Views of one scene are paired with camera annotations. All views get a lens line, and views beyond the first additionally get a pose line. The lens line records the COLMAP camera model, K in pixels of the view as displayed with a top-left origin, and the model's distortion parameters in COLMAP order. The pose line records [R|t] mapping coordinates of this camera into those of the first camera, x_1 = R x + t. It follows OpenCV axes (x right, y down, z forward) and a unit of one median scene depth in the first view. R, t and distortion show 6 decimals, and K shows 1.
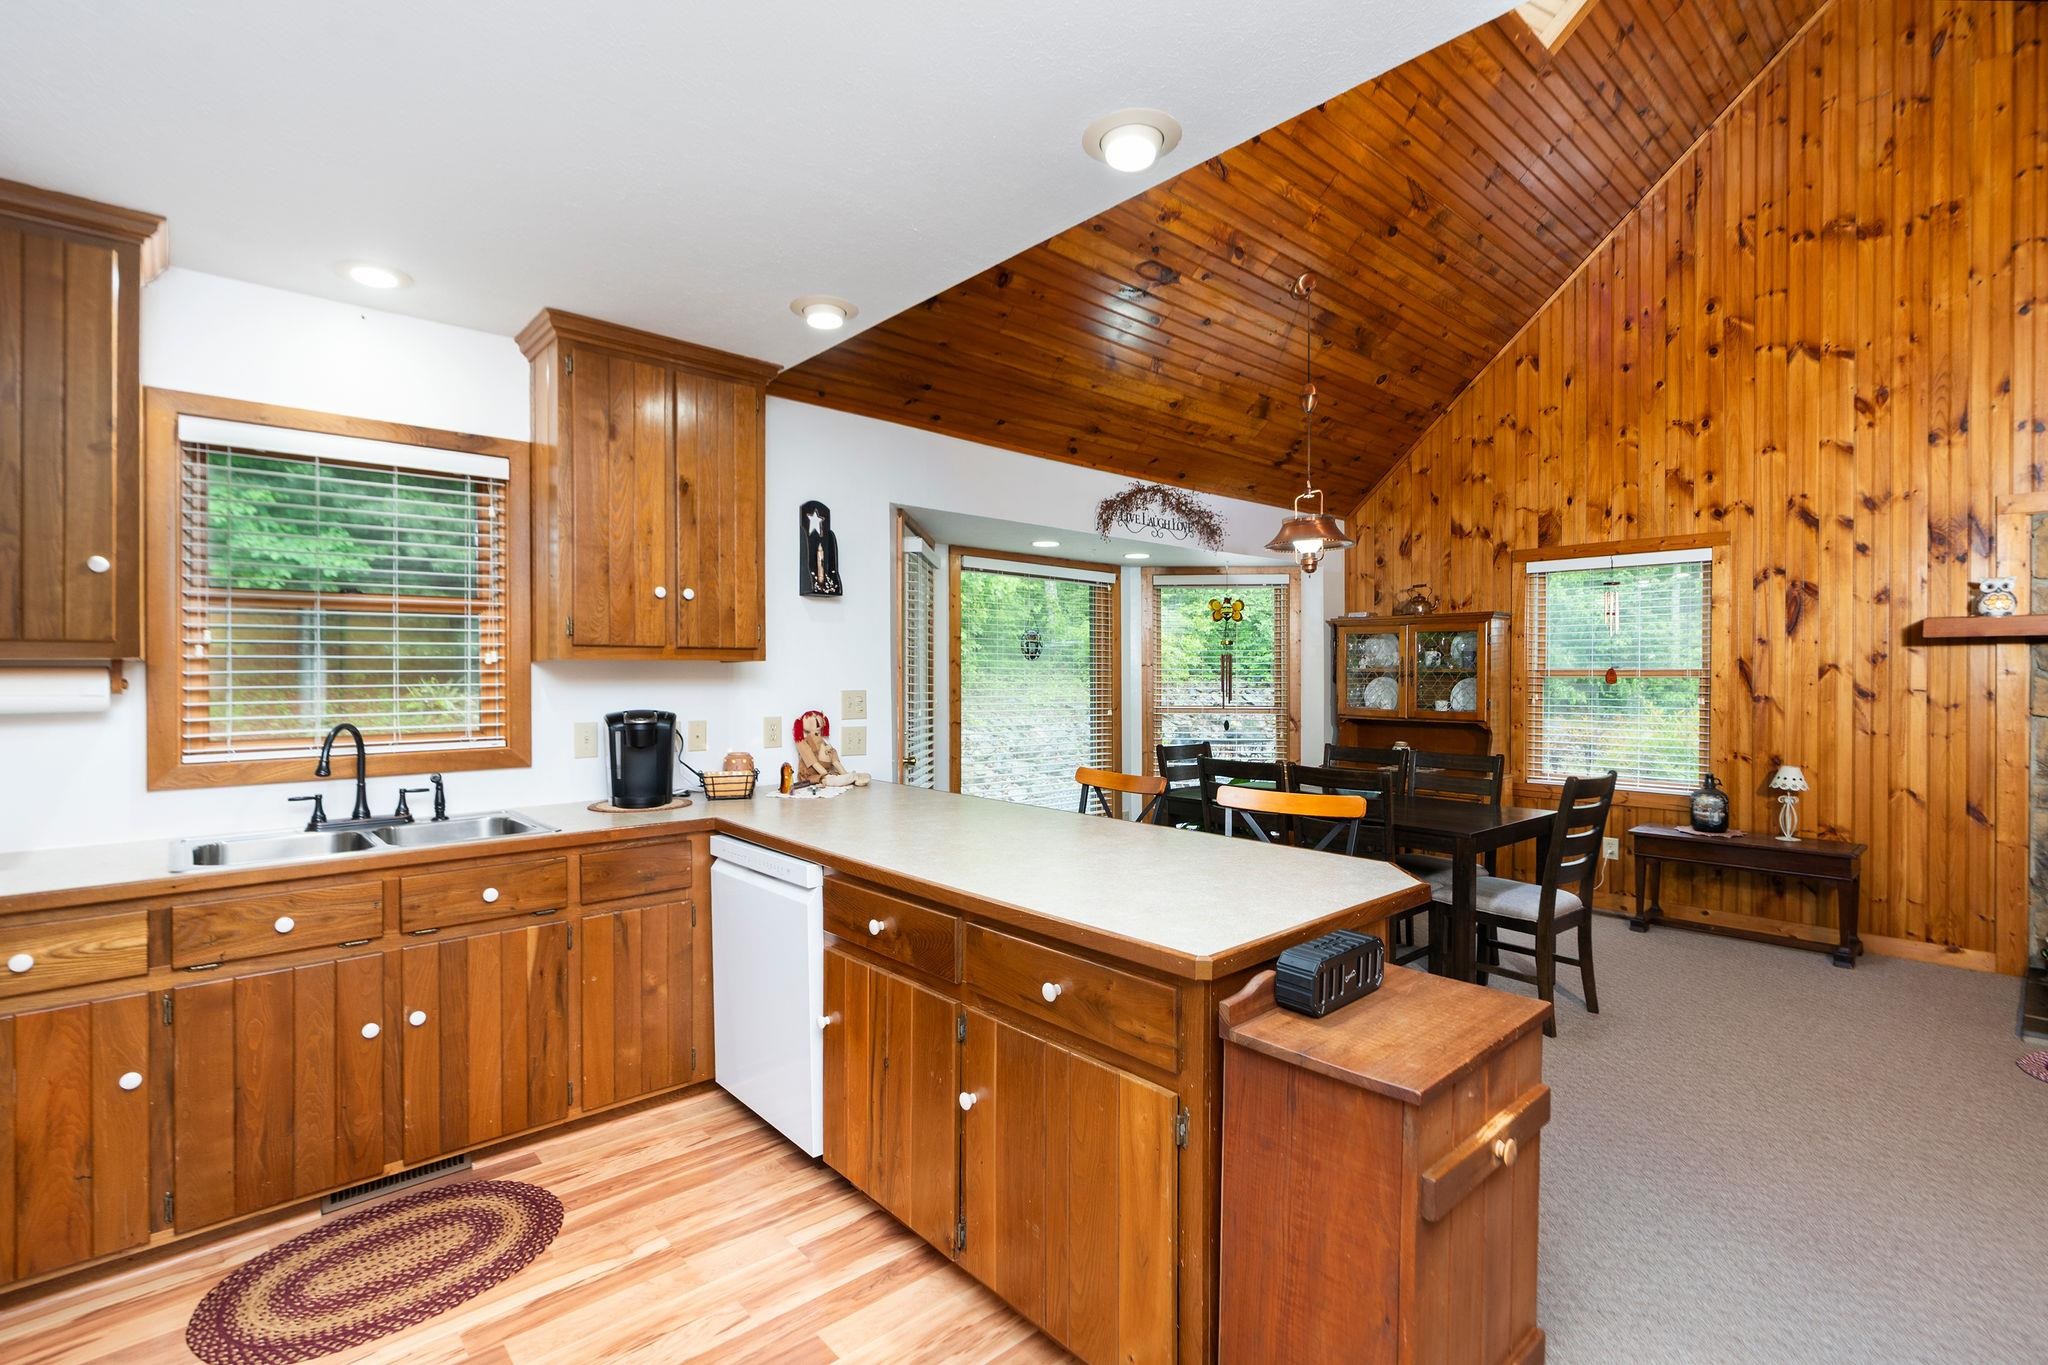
lens RADIAL K [[939.6, 0, 1024.2], [0, 939.6, 675.2], [0, 0, 1]] dist [0.015768, 0.000188]
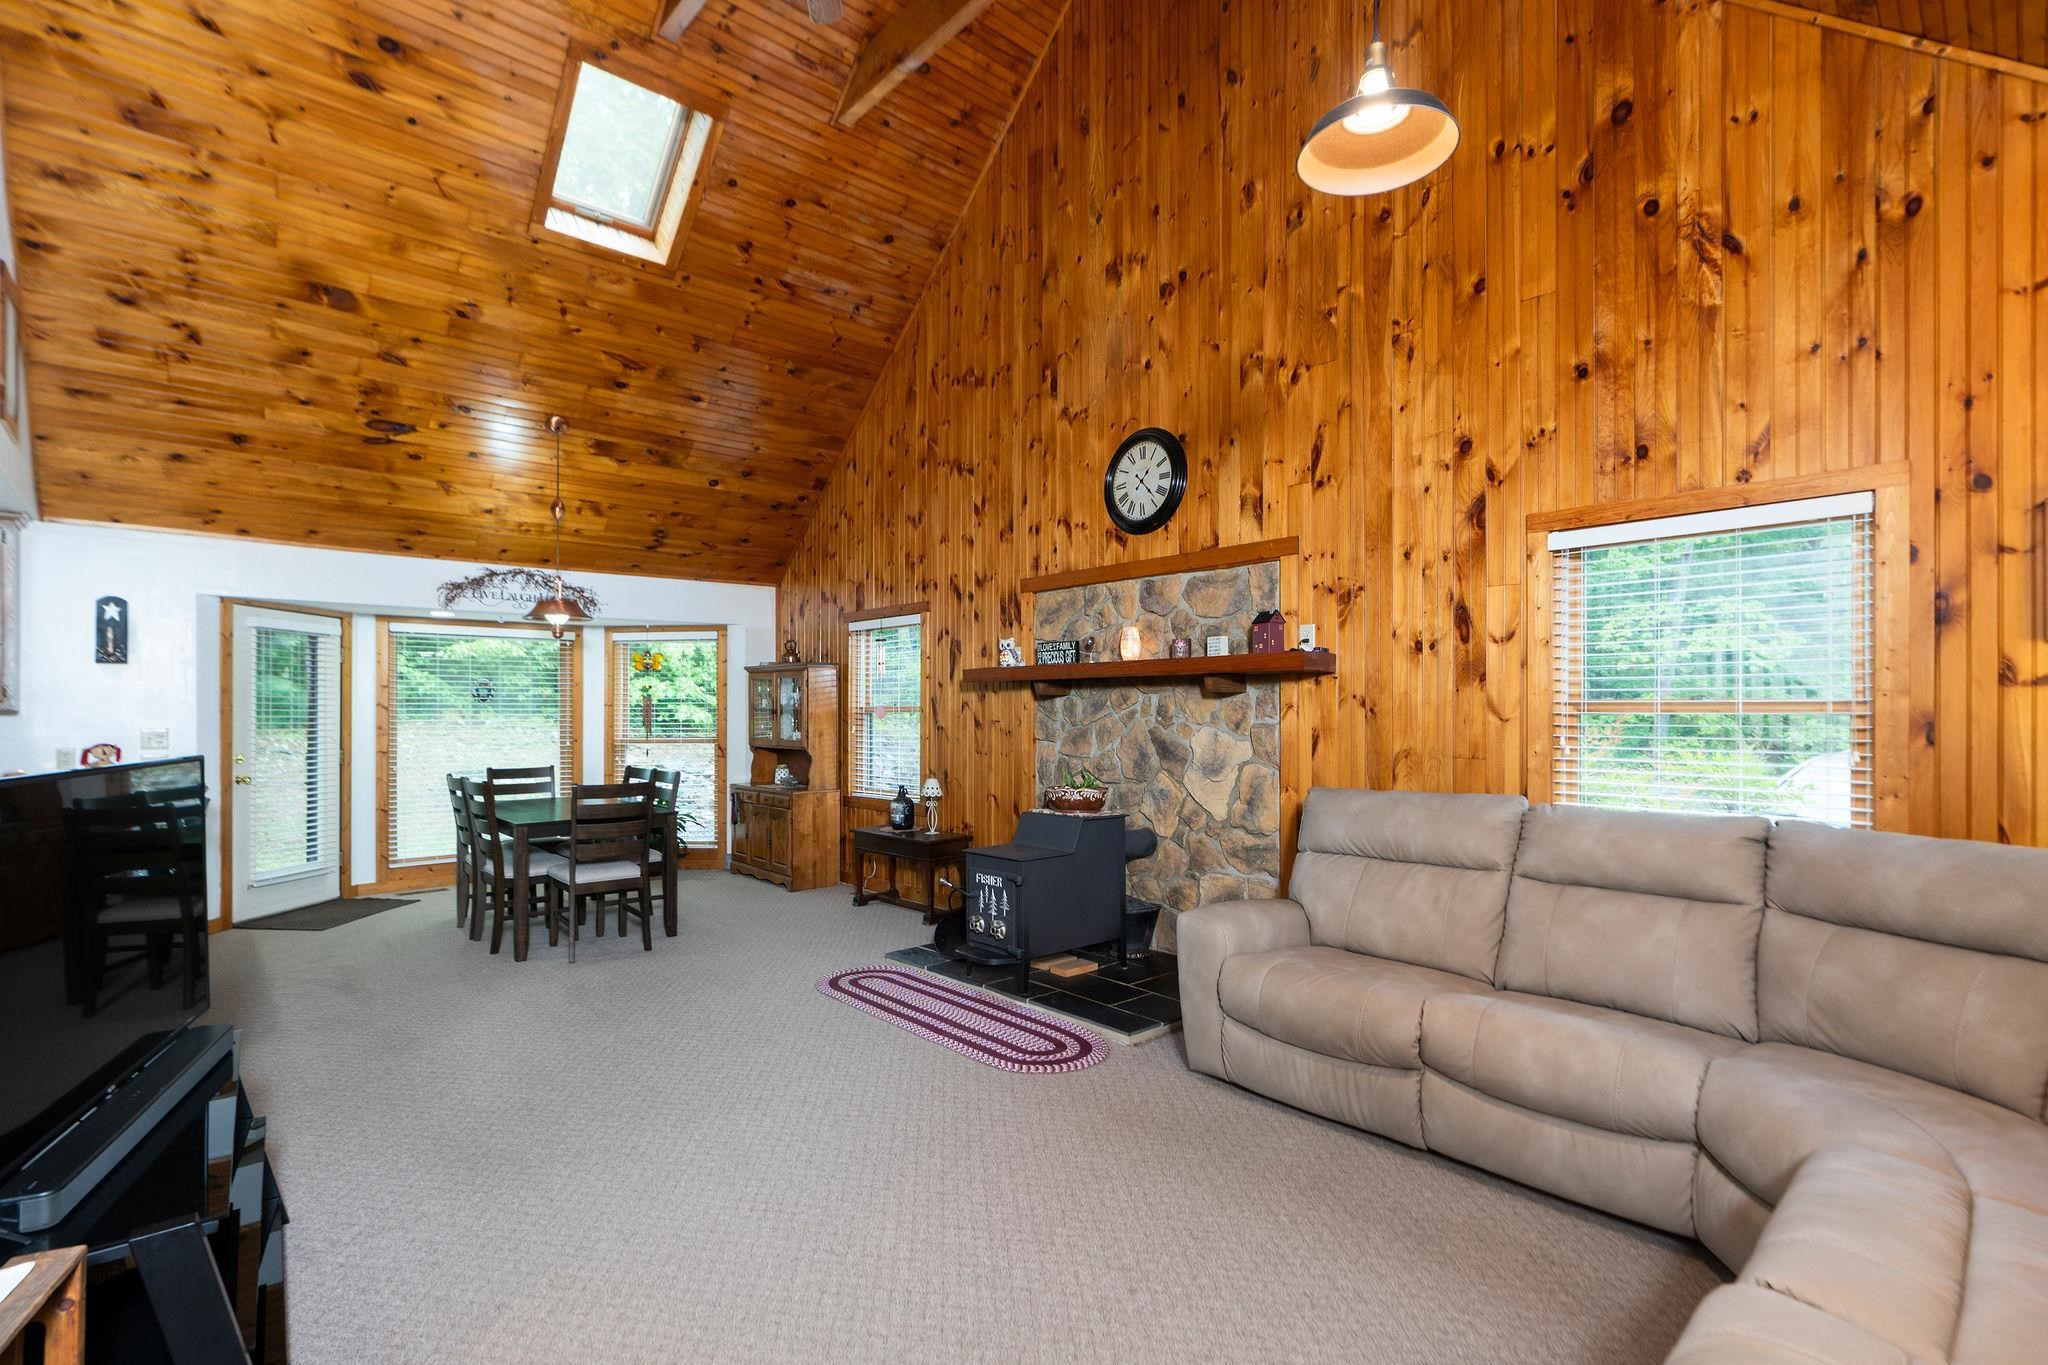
lens RADIAL K [[947.1, 0, 1024.8], [0, 947.1, 697.6], [0, 0, 1]] dist [-0.000239, -0.000028]
pose [[0.999815, -0.009201, -0.016863, 0.911970], [0.009020, 0.999901, -0.010770, -0.002543], [0.016961, 0.010616, 0.999800, -0.314979]]
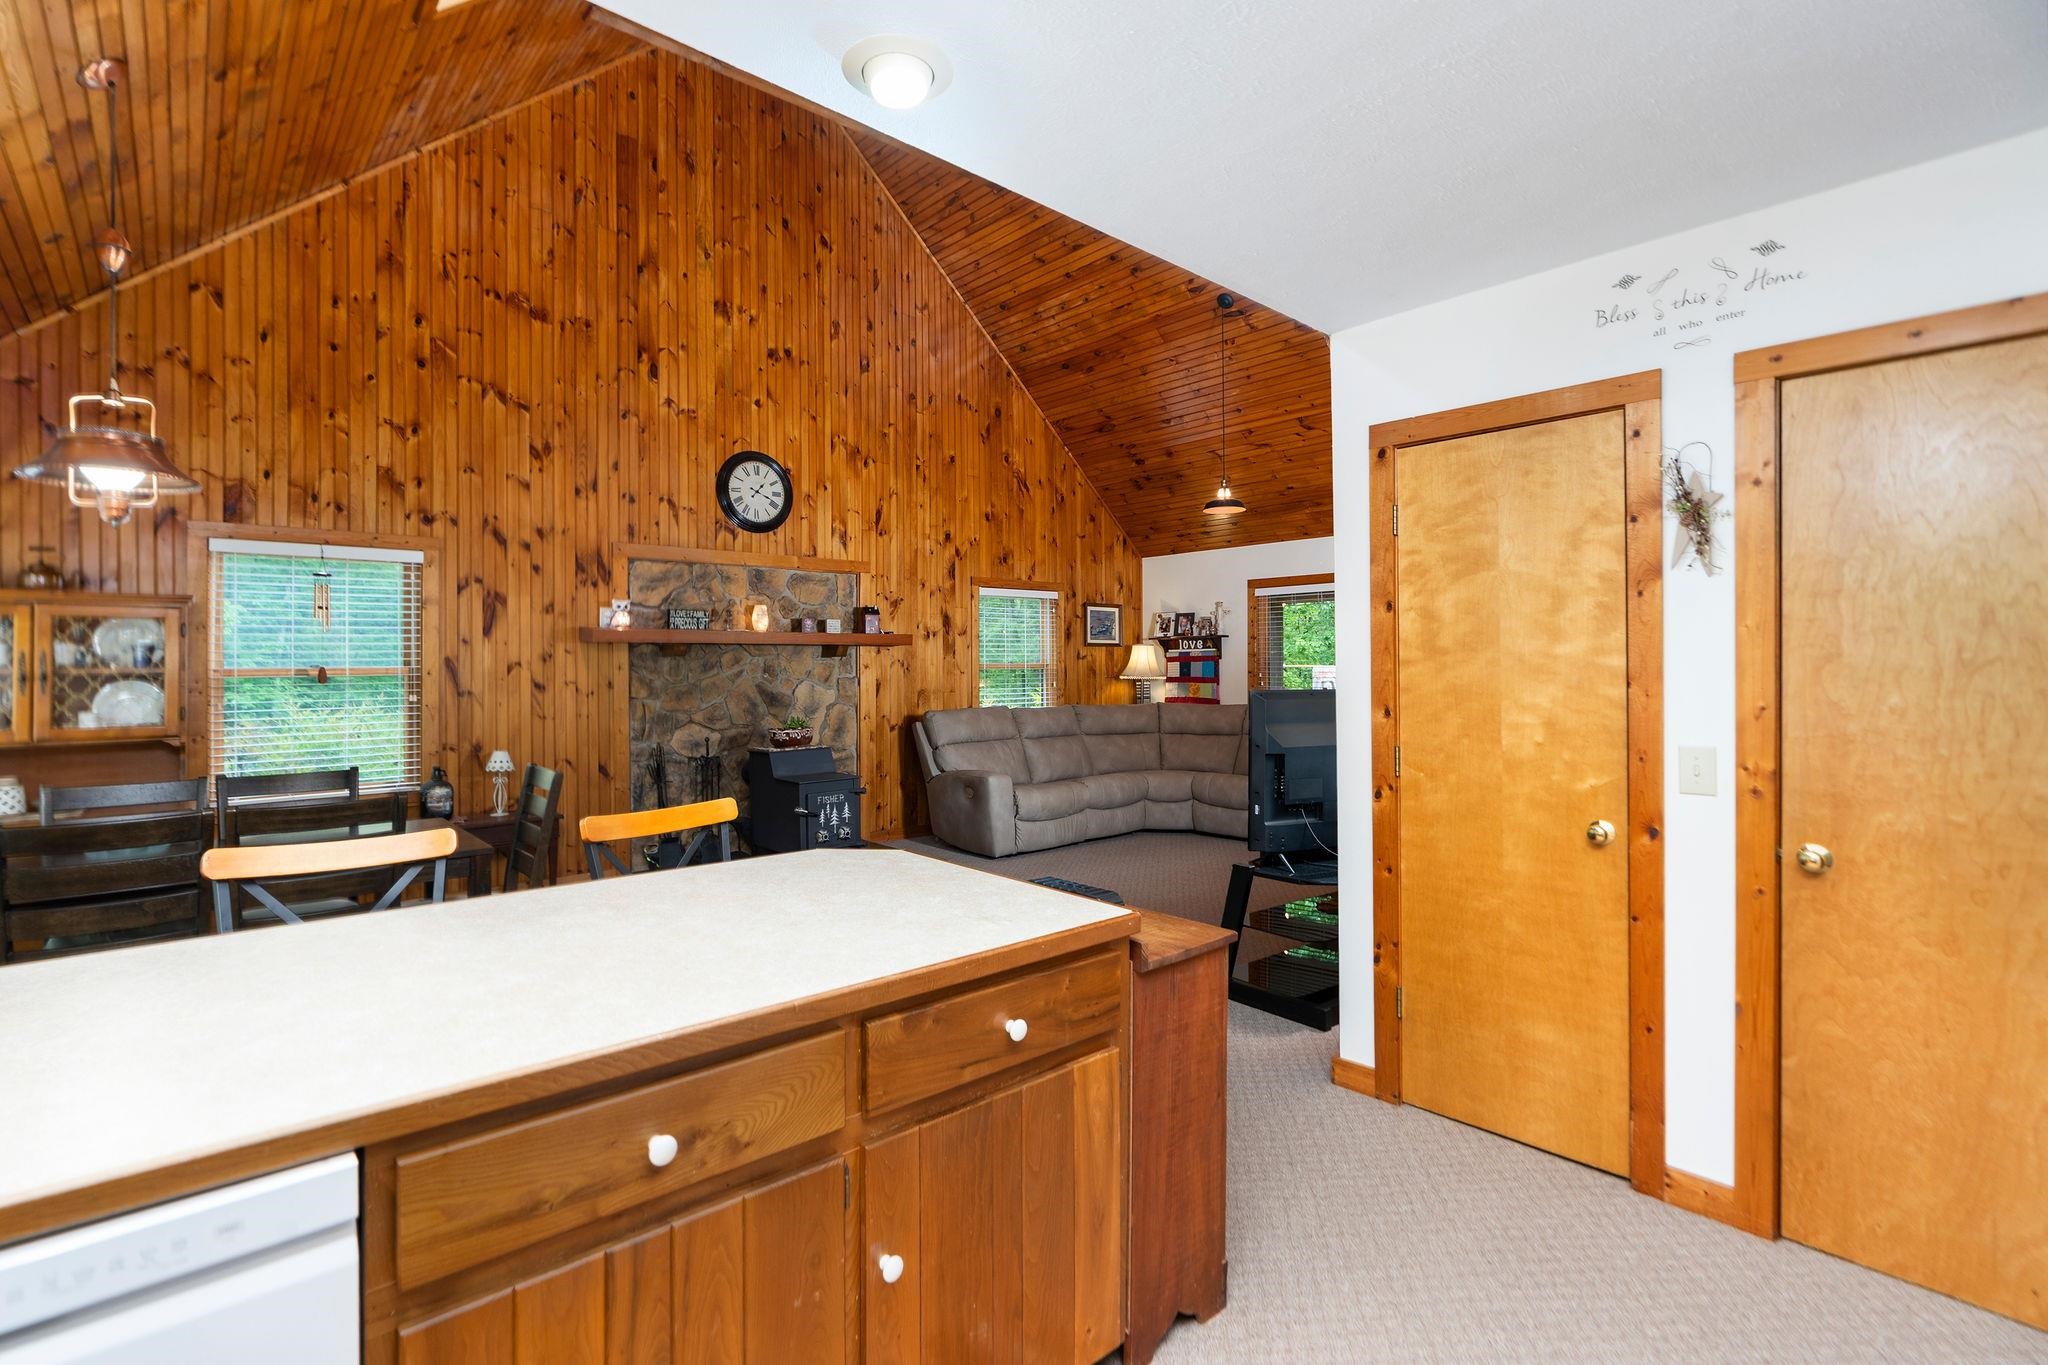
lens RADIAL K [[952.9, 0, 1019.8], [0, 952.9, 656.0], [0, 0, 1]] dist [-0.002167, -0.000194]
pose [[0.020849, 0.001018, 0.999782, -0.320402], [0.004000, 0.999991, -0.001101, -0.014998], [-0.999775, 0.004022, 0.020844, 0.326562]]
